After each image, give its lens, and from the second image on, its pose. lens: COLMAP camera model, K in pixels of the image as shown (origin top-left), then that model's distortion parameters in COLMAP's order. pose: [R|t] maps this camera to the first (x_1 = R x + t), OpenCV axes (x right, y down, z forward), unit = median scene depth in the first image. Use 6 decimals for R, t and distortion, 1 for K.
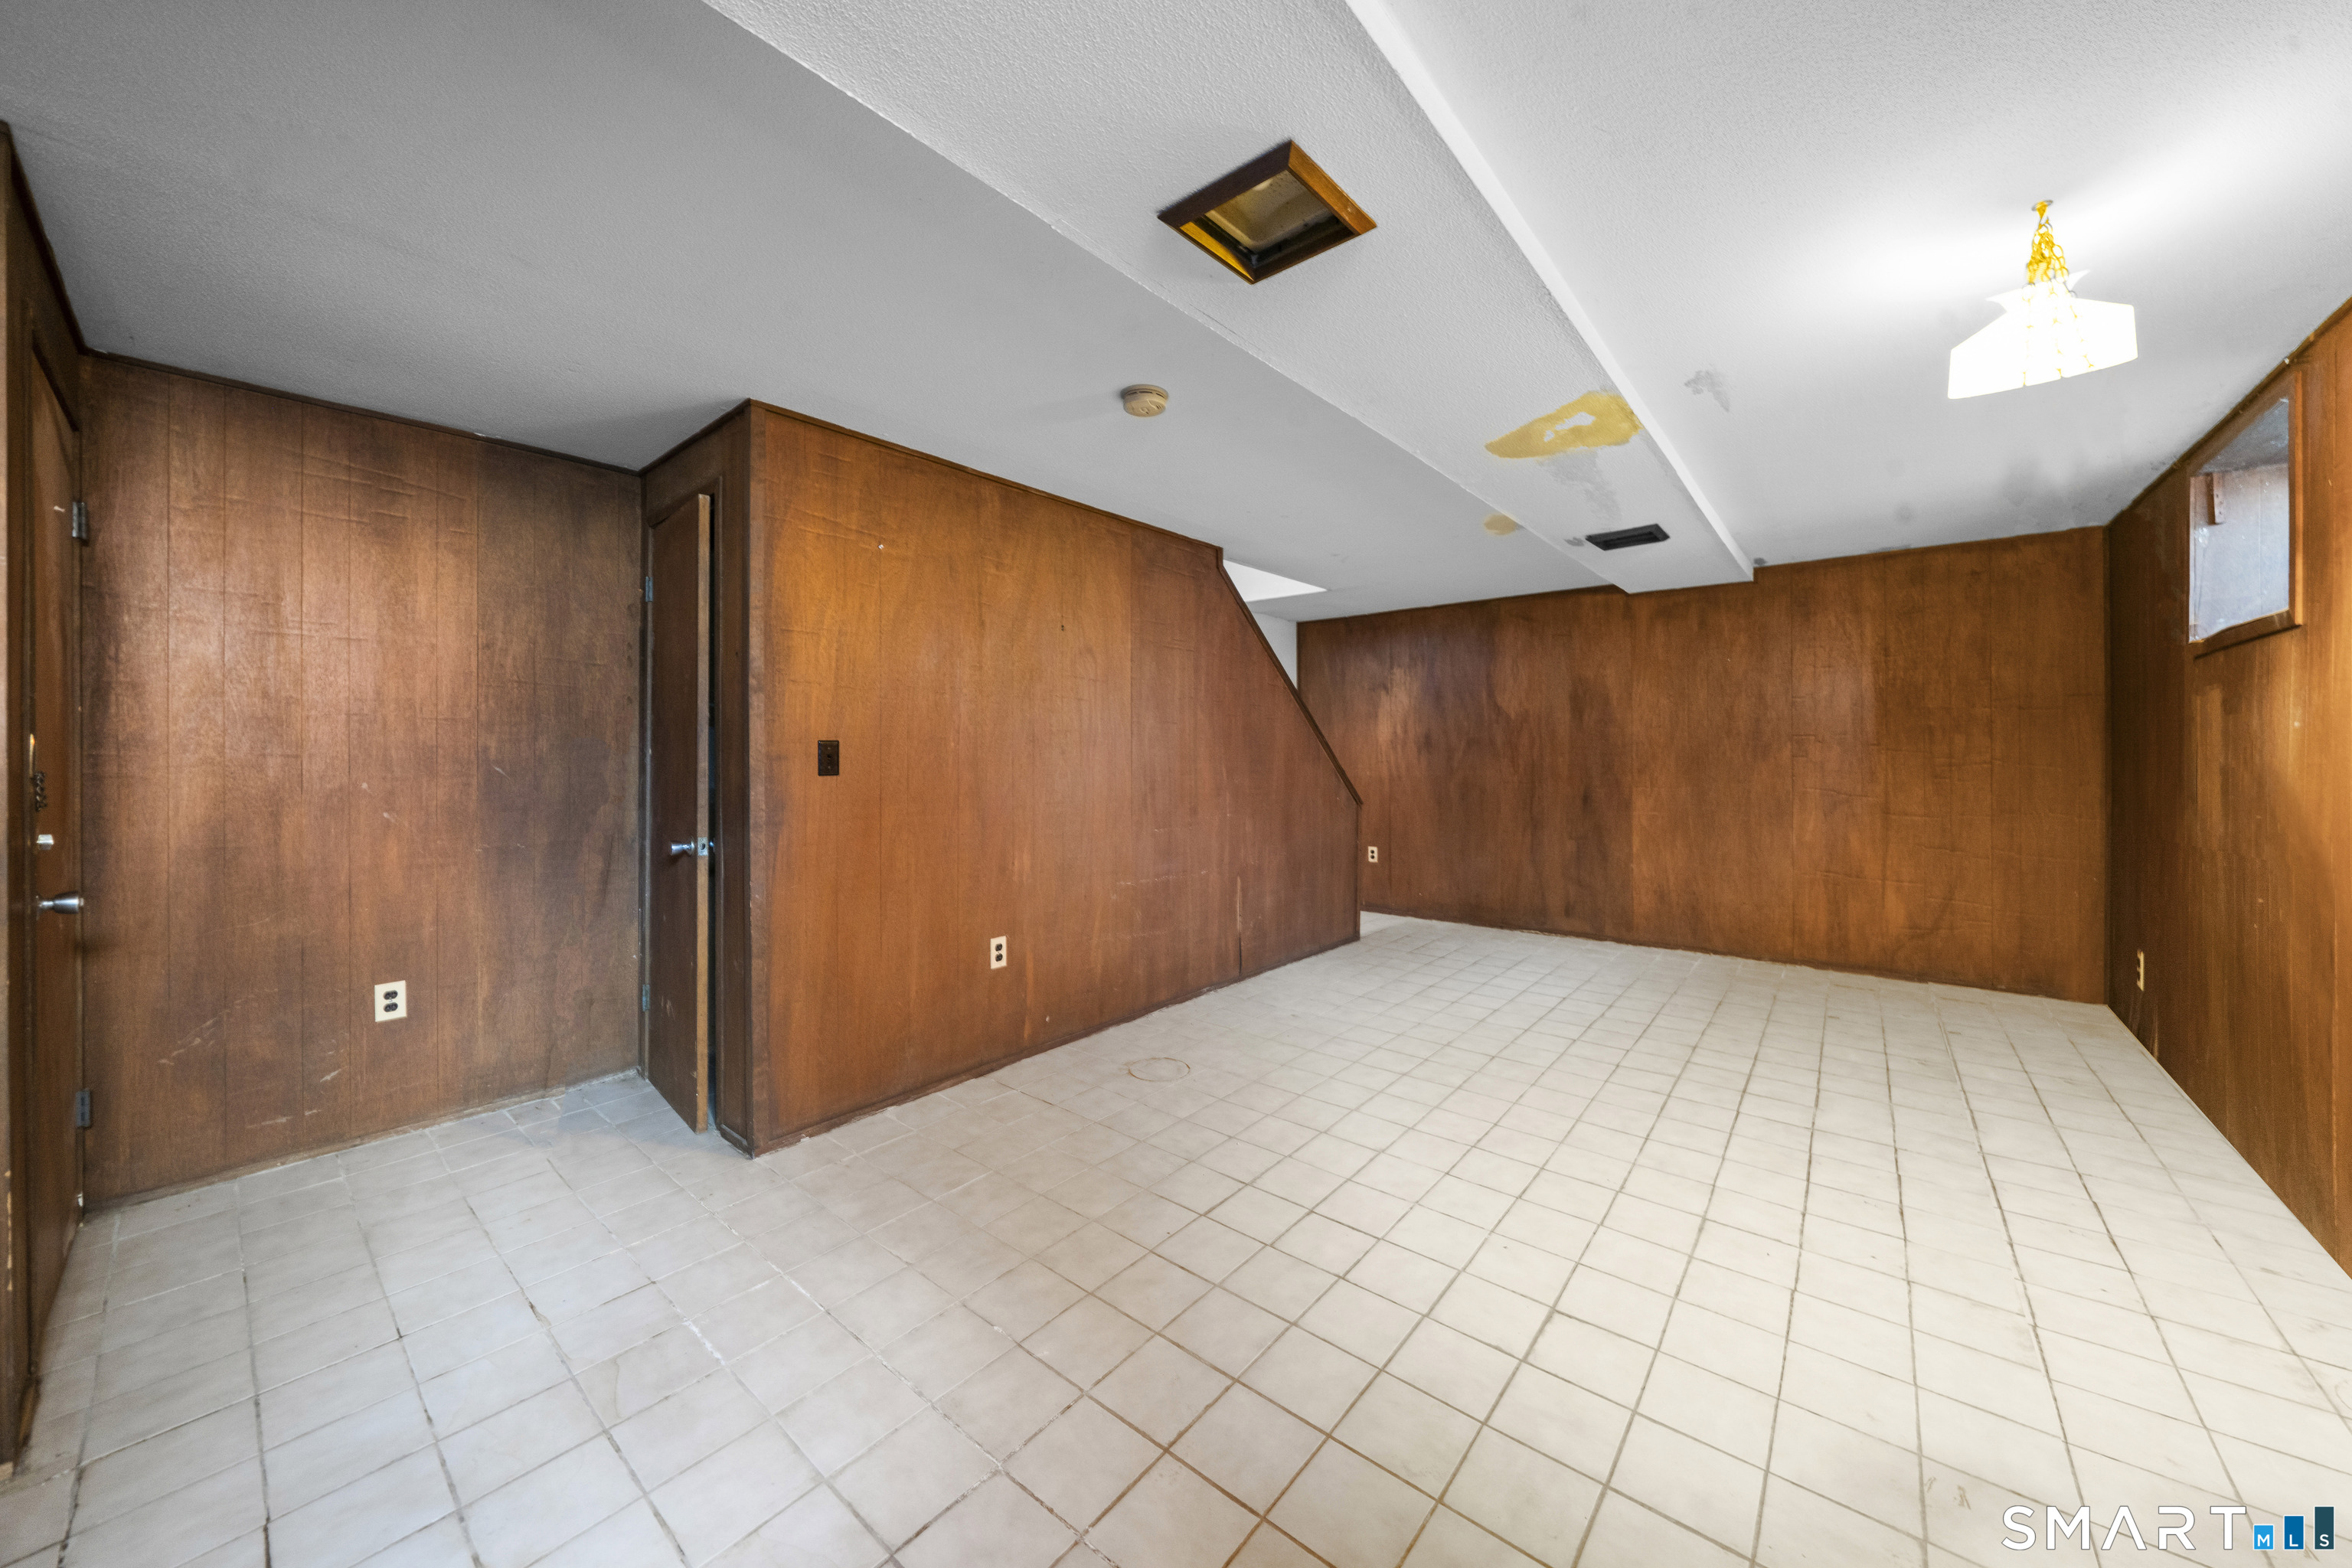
lens RADIAL K [[816.7, 0, 1205.1], [0, 816.7, 752.9], [0, 0, 1]] dist [-0.009958, -0.000488]
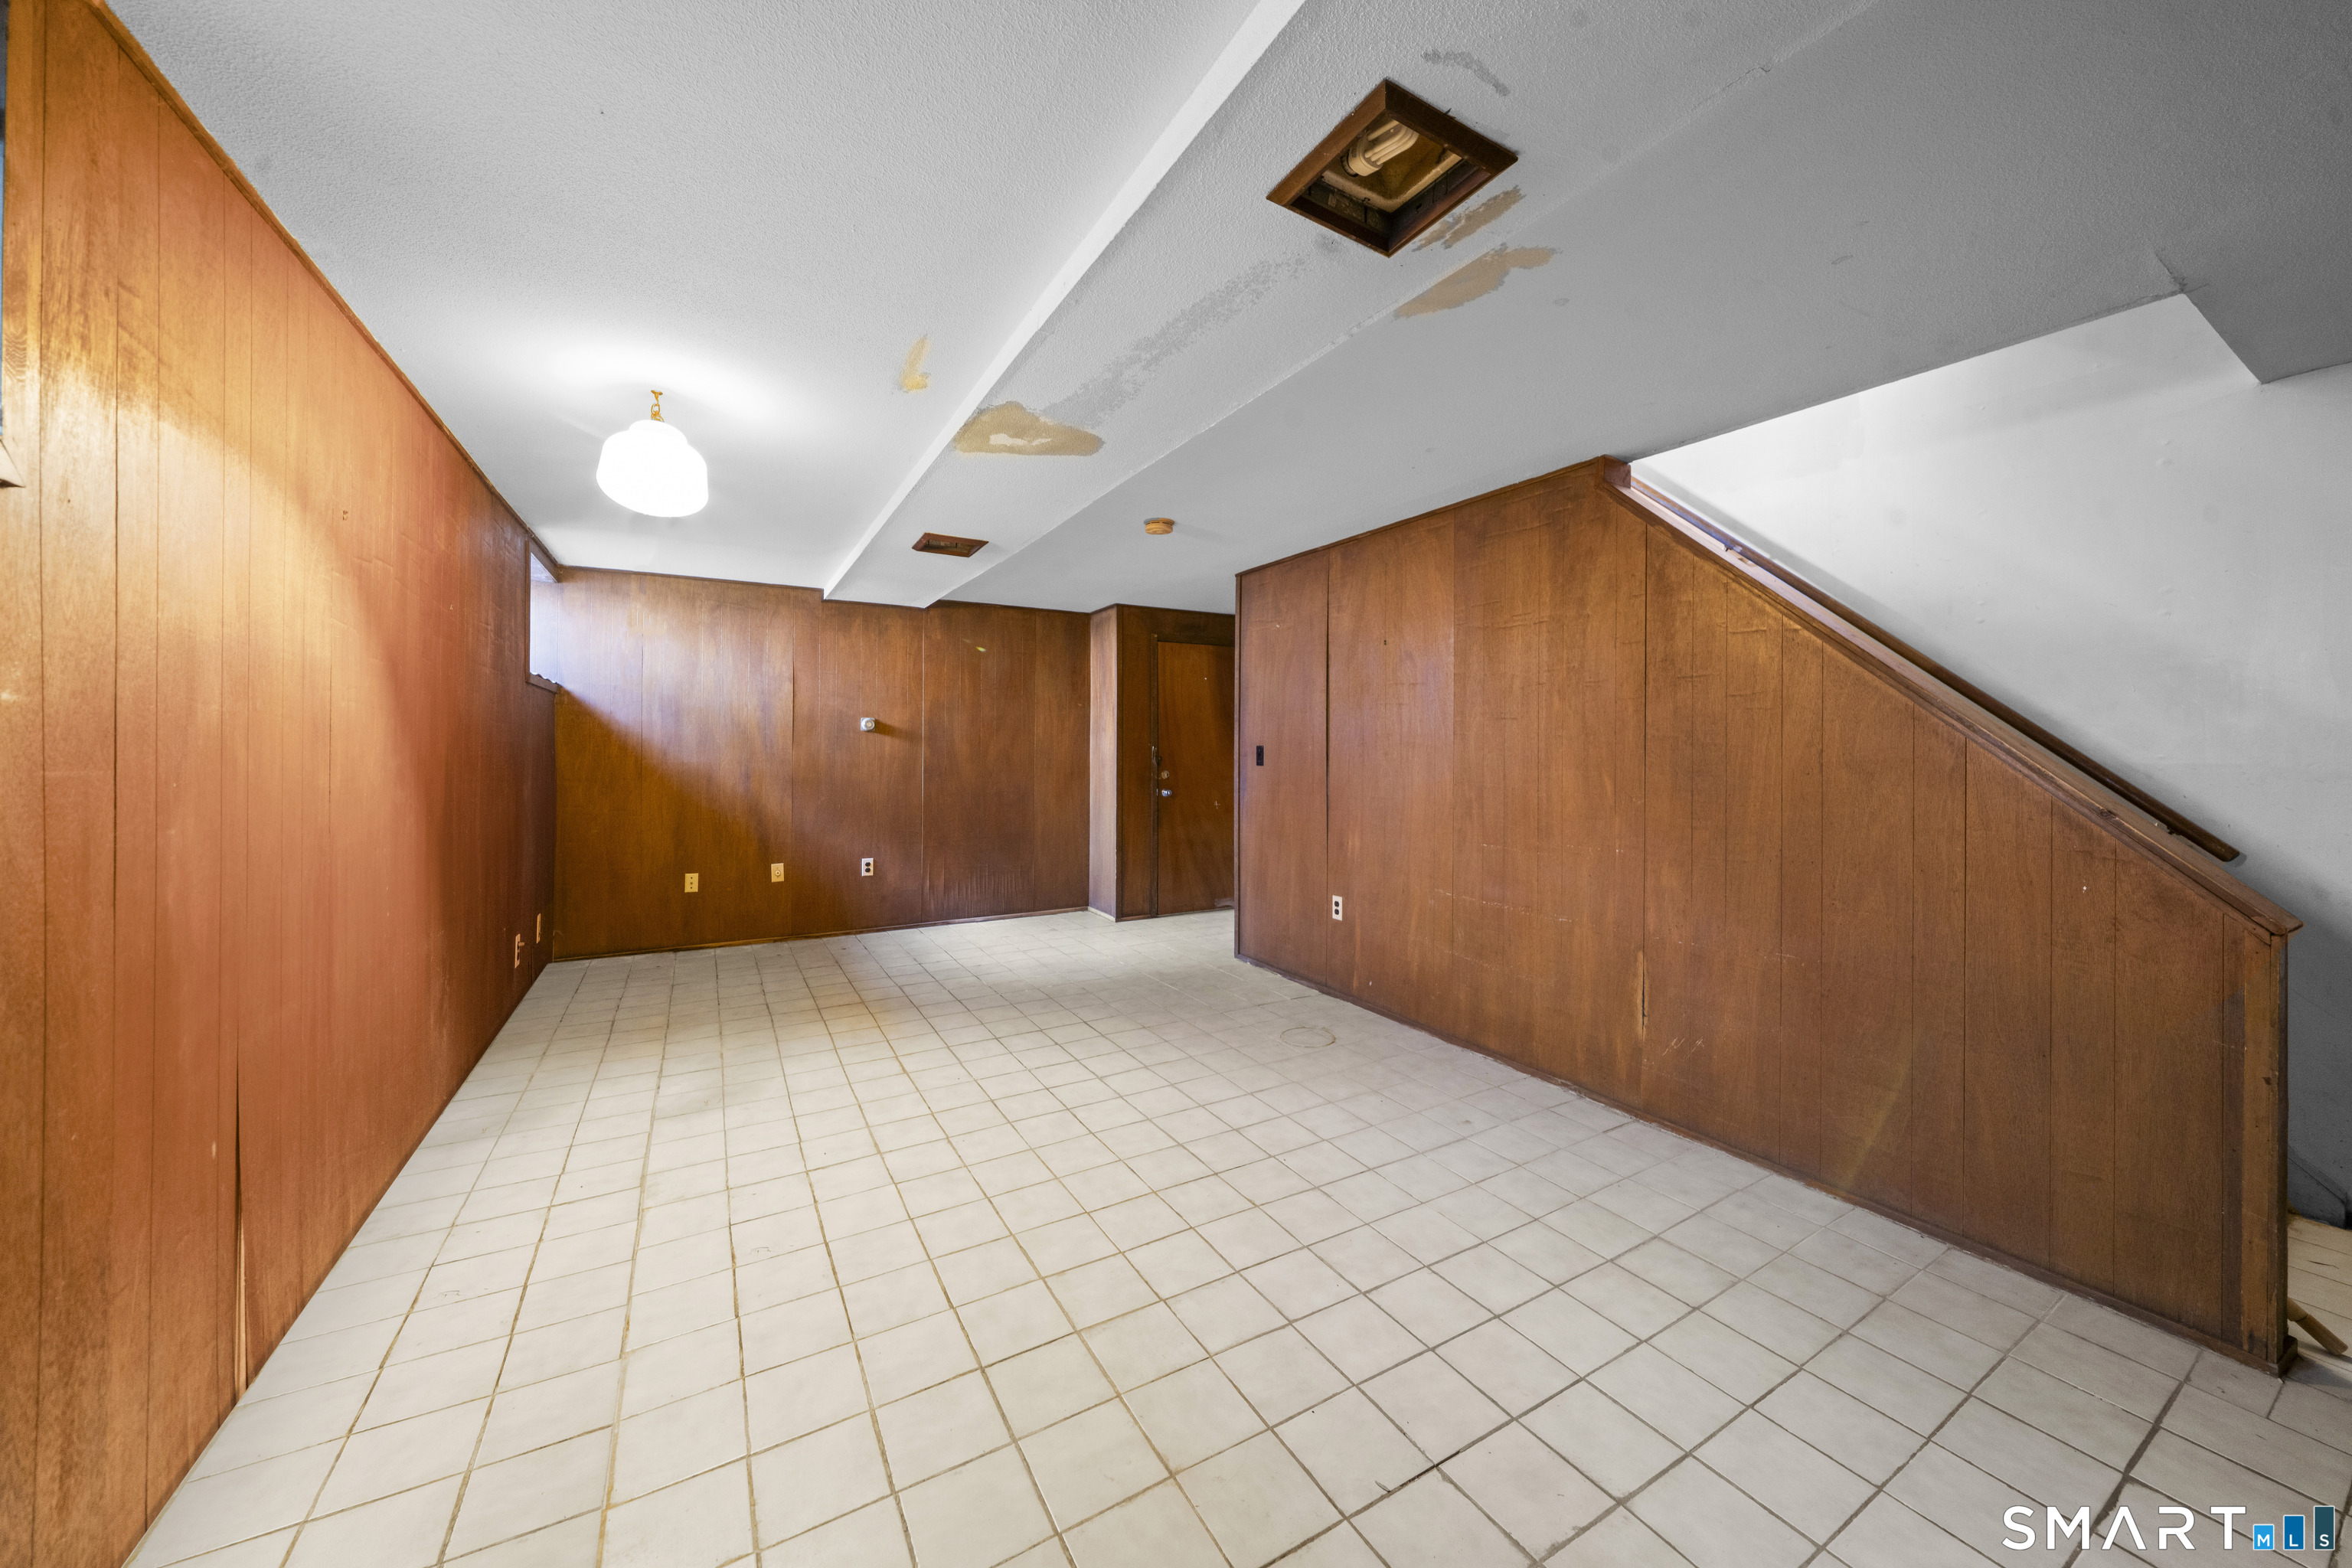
lens RADIAL K [[816.7, 0, 1170.5], [0, 816.7, 746.8], [0, 0, 1]] dist [-0.009958, -0.000488]
pose [[-0.357120, -0.003641, -0.934051, 1.047058], [-0.006550, 0.999978, -0.001394, -0.006935], [0.934036, 0.005620, -0.357136, 1.209676]]
